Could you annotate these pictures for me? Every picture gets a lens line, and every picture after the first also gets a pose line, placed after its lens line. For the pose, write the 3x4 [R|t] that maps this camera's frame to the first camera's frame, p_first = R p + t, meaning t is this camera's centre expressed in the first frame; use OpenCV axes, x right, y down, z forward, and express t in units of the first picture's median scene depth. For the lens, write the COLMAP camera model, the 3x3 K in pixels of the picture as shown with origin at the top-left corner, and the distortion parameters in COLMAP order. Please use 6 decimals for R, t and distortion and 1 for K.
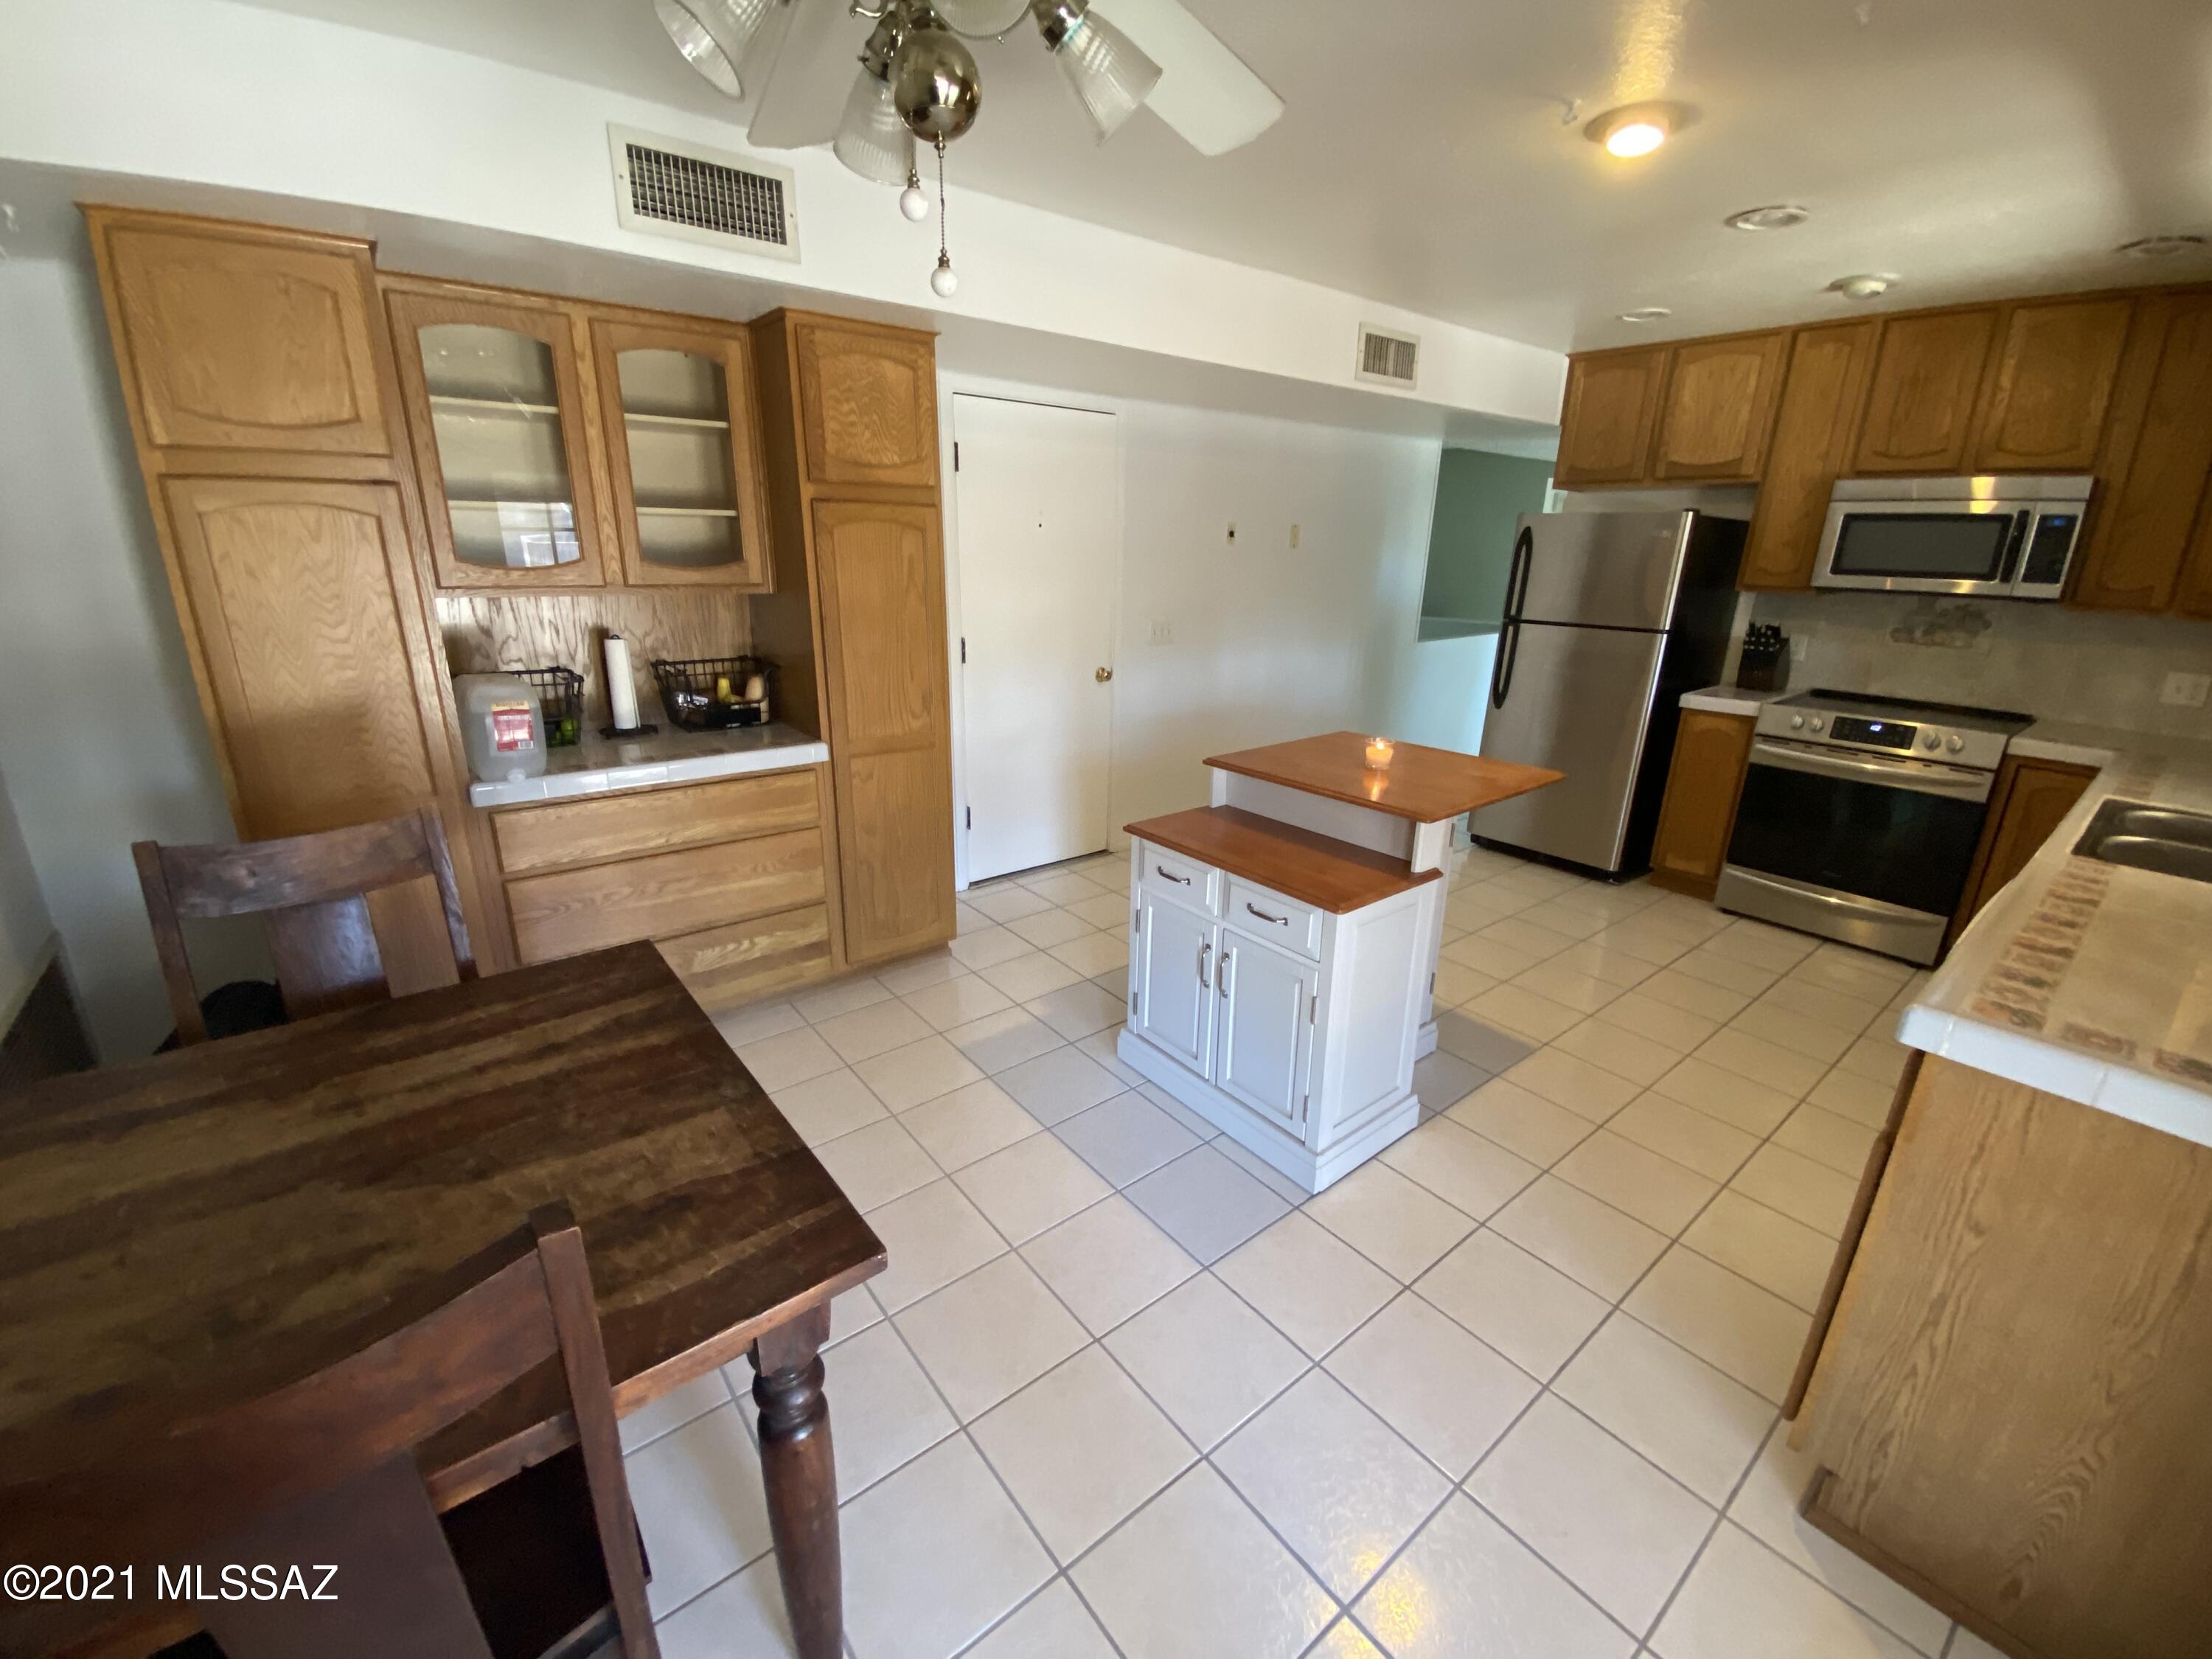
lens RADIAL K [[896.5, 0, 1107.1], [0, 896.5, 824.1], [0, 0, 1]] dist [0.027652, -0.024193]
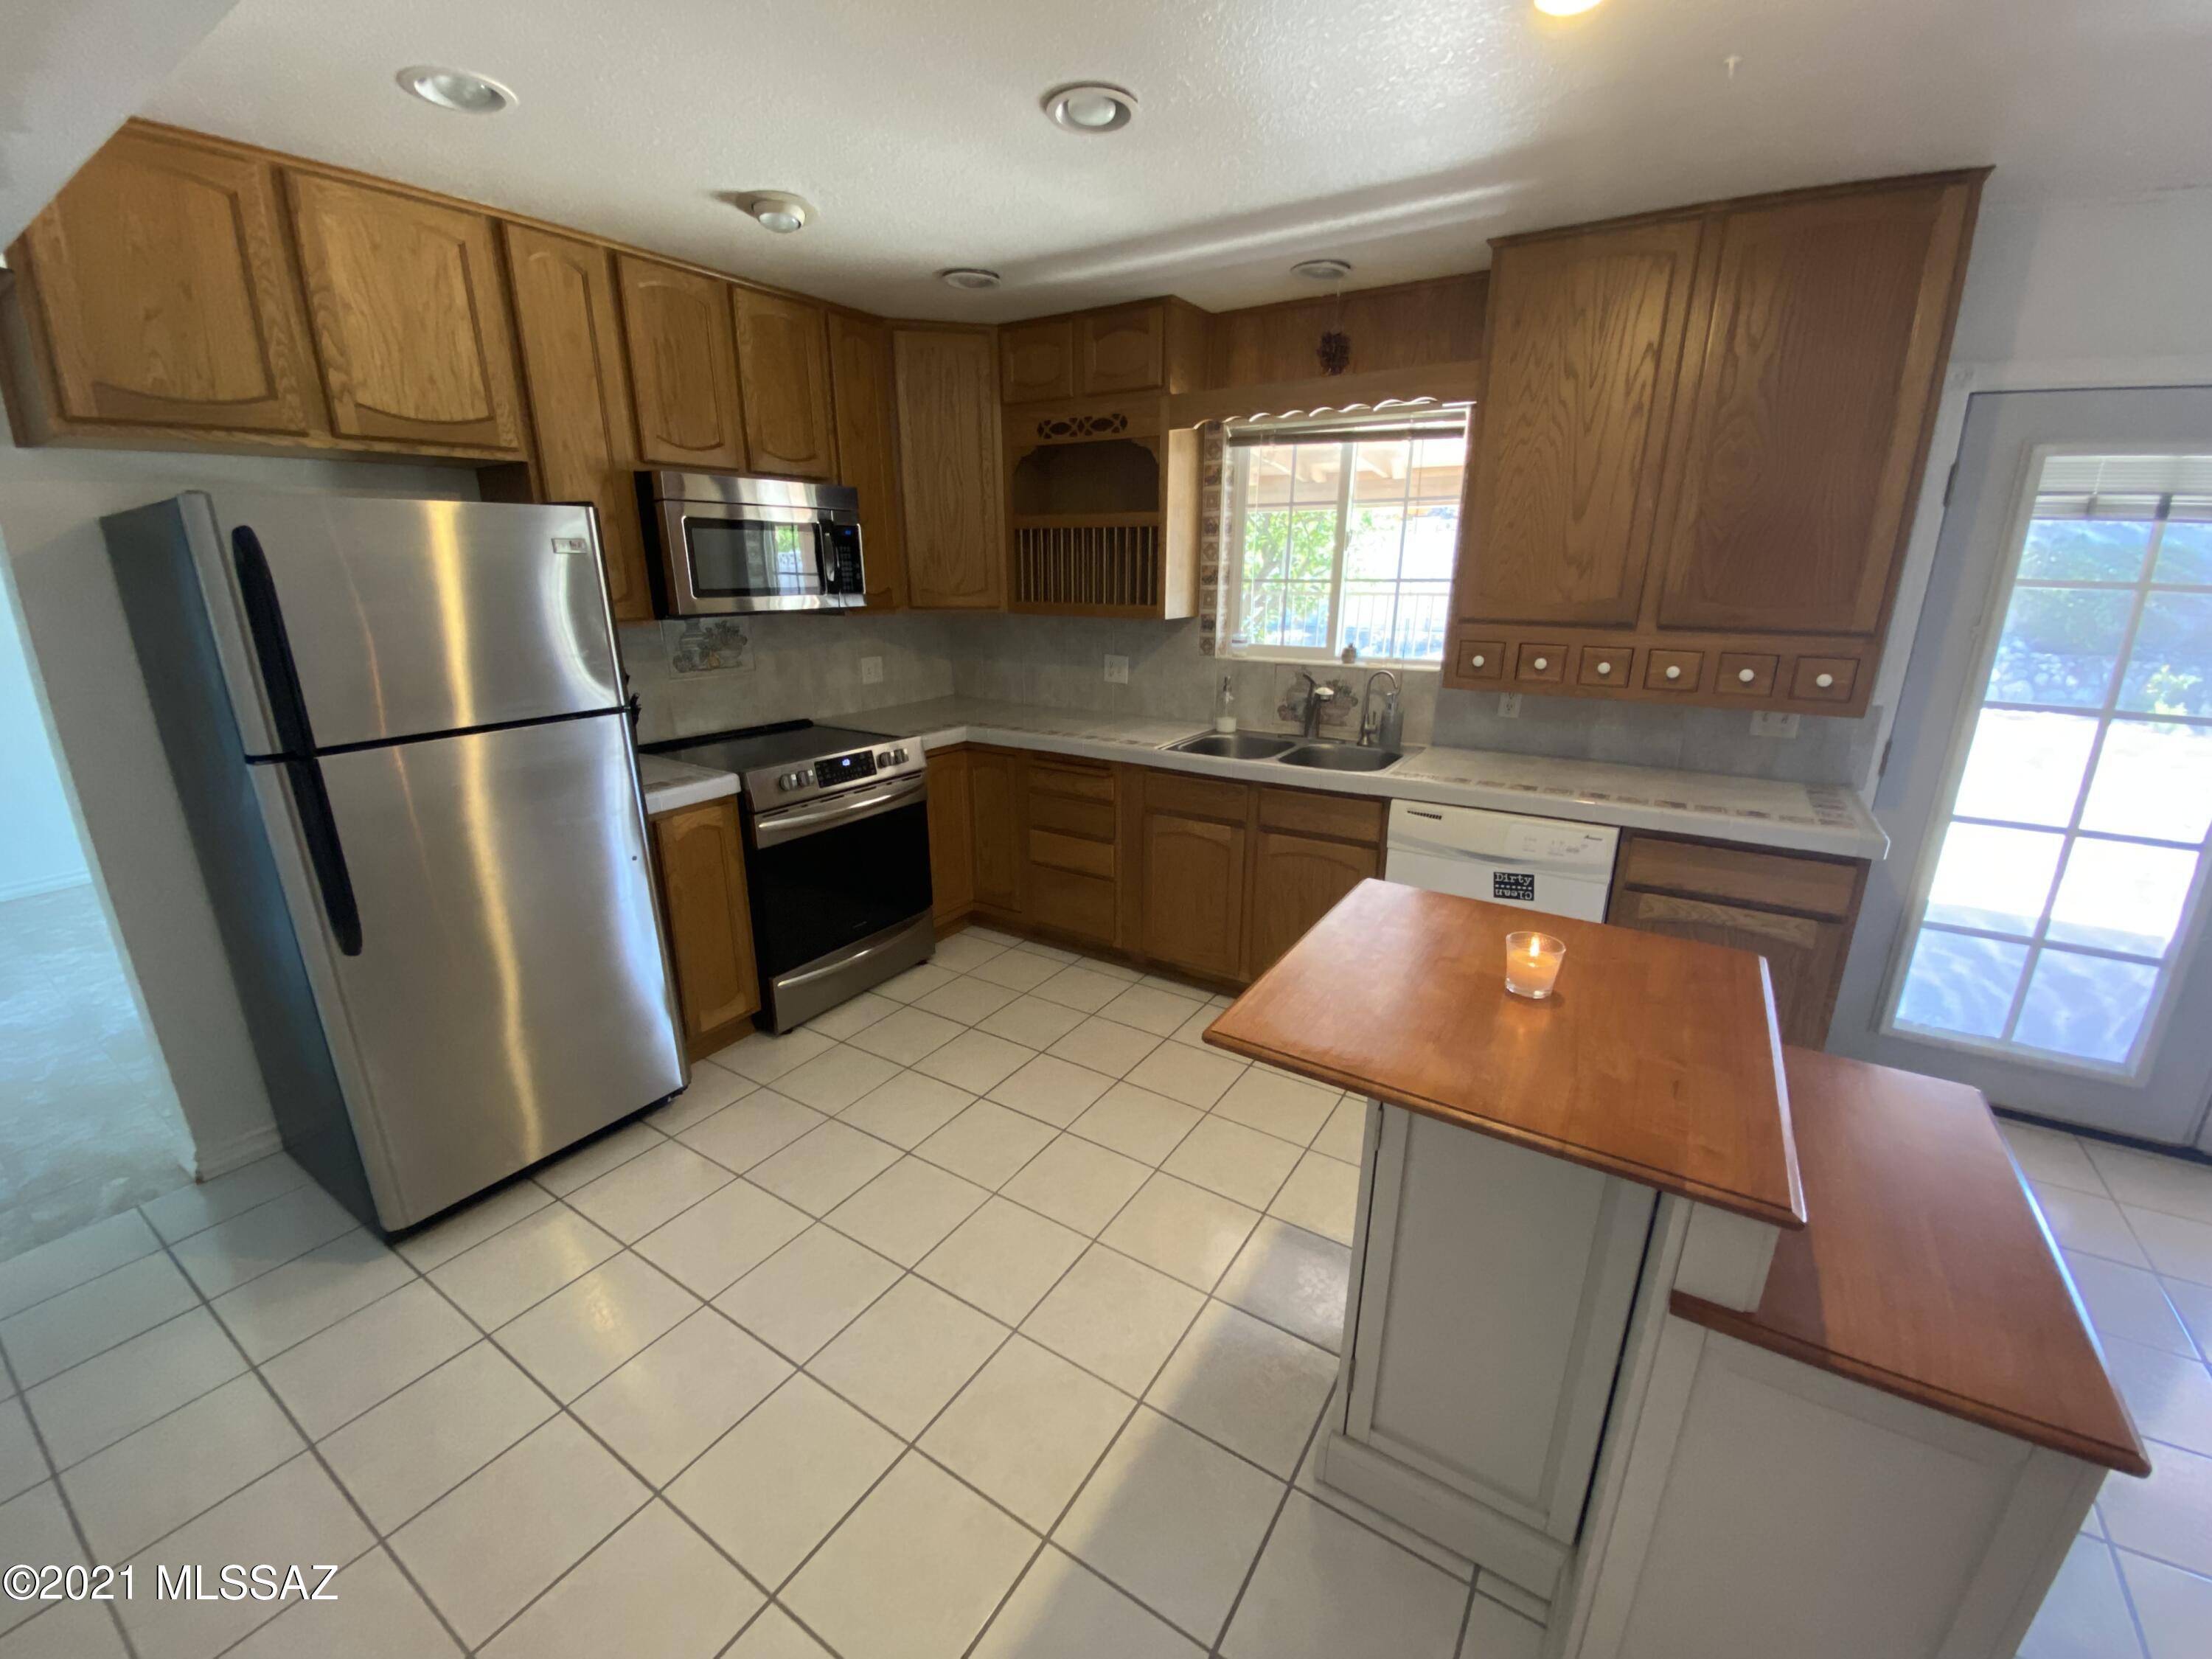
lens RADIAL K [[896.5, 0, 1107.1], [0, 896.5, 824.1], [0, 0, 1]] dist [0.027652, -0.024193]
pose [[-0.316820, -0.290017, 0.903059, -0.055518], [0.271432, 0.884564, 0.379303, -0.298307], [-0.908818, 0.365290, -0.201528, 0.892275]]
